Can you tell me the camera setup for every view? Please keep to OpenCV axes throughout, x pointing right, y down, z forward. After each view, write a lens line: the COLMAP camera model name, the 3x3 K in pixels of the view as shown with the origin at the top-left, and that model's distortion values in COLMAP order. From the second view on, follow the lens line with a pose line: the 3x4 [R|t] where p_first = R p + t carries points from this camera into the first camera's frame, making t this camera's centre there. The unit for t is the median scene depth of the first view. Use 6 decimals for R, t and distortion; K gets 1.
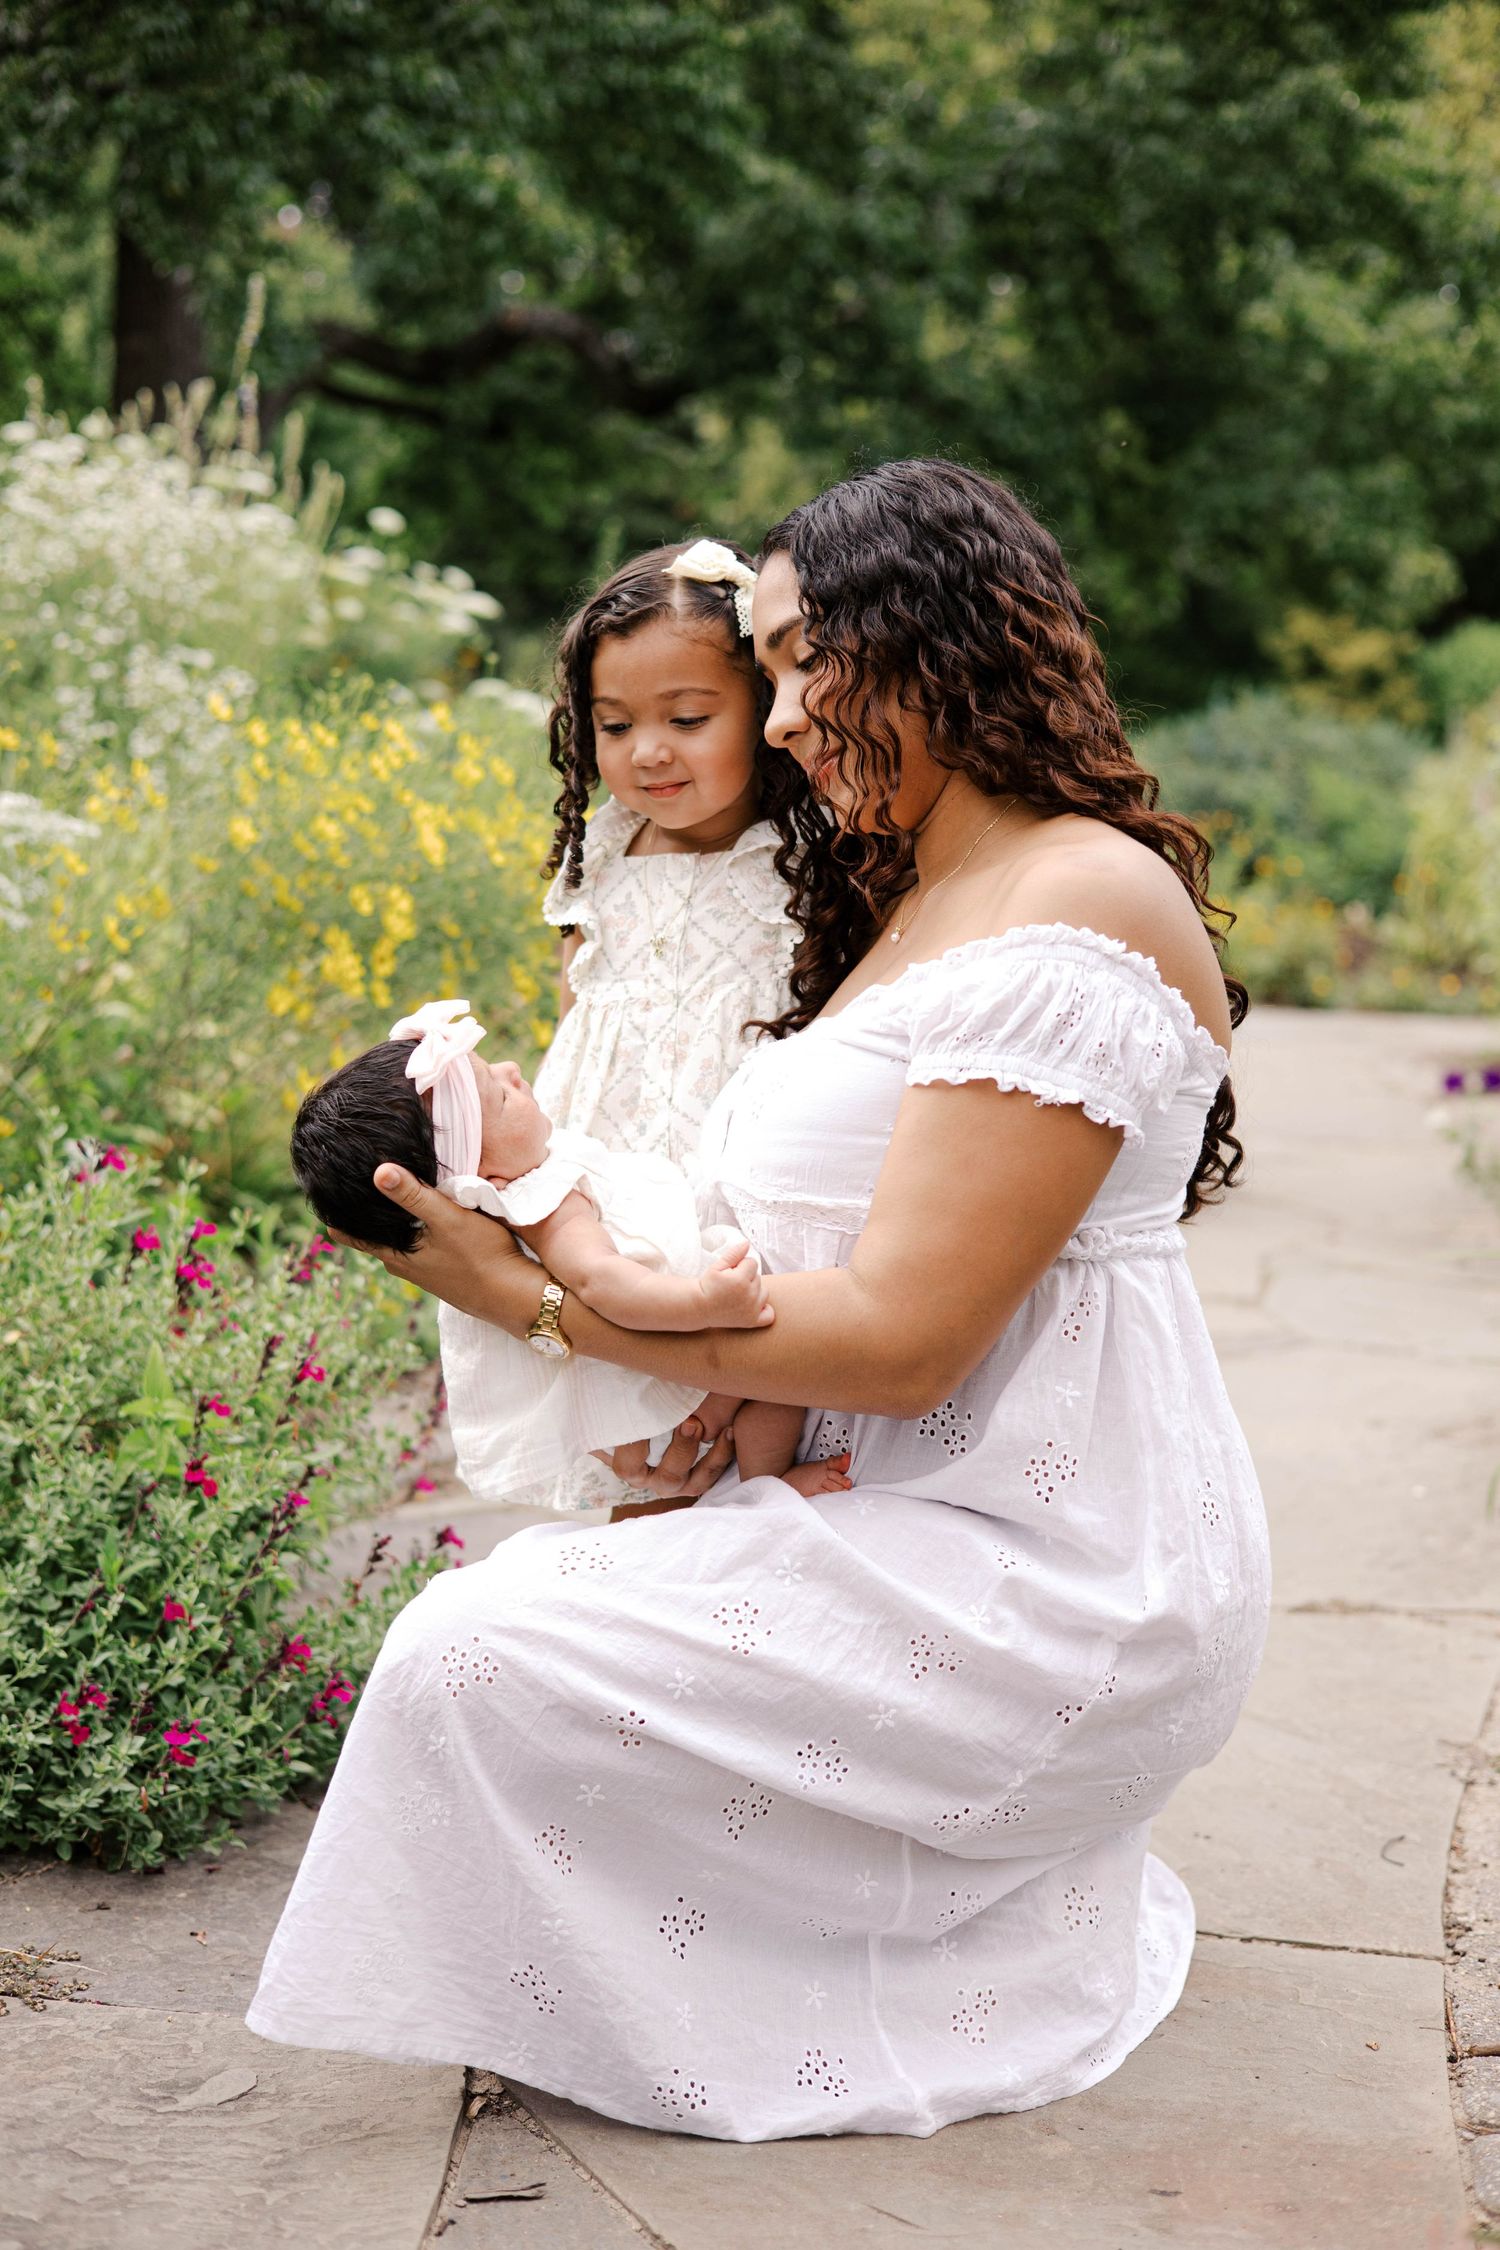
lens RADIAL K [[3176.3, 0, 752.8], [0, 3176.3, 1130.7], [0, 0, 1]] dist [0.045236, 0.000000]
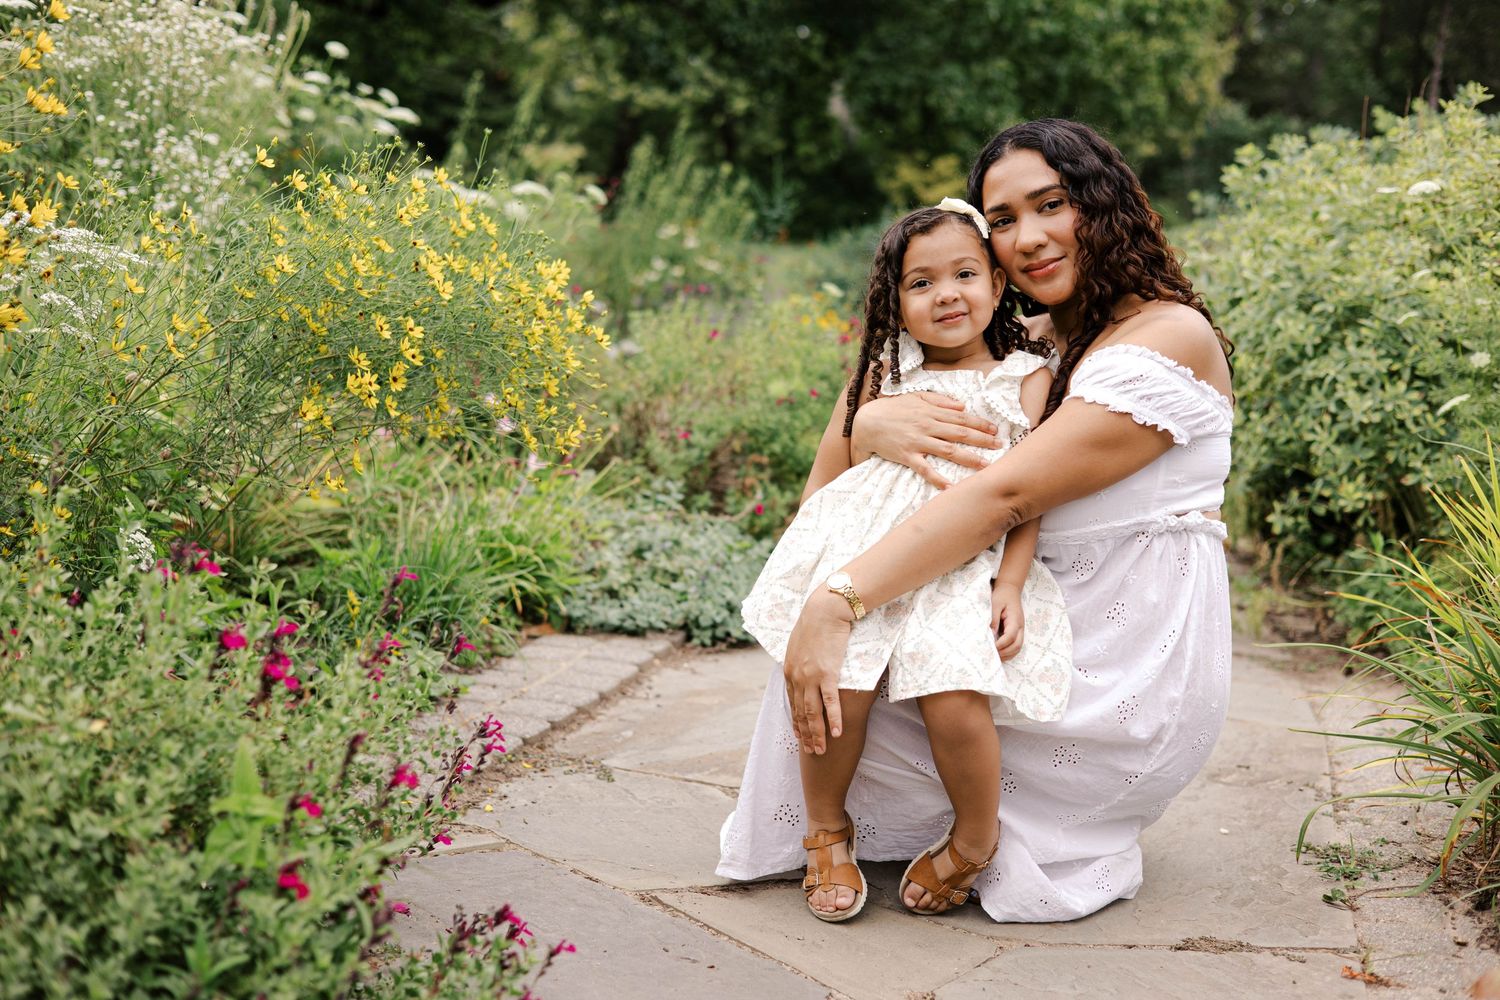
lens RADIAL K [[2117.5, 0, 748.2], [0, 2117.5, 495.0], [0, 0, 1]] dist [0.045236, 0.000000]
pose [[0.994232, 0.024118, 0.104505, -0.076858], [-0.023827, 0.999708, -0.004039, -0.011891], [-0.104572, 0.001525, 0.994516, 0.225760]]
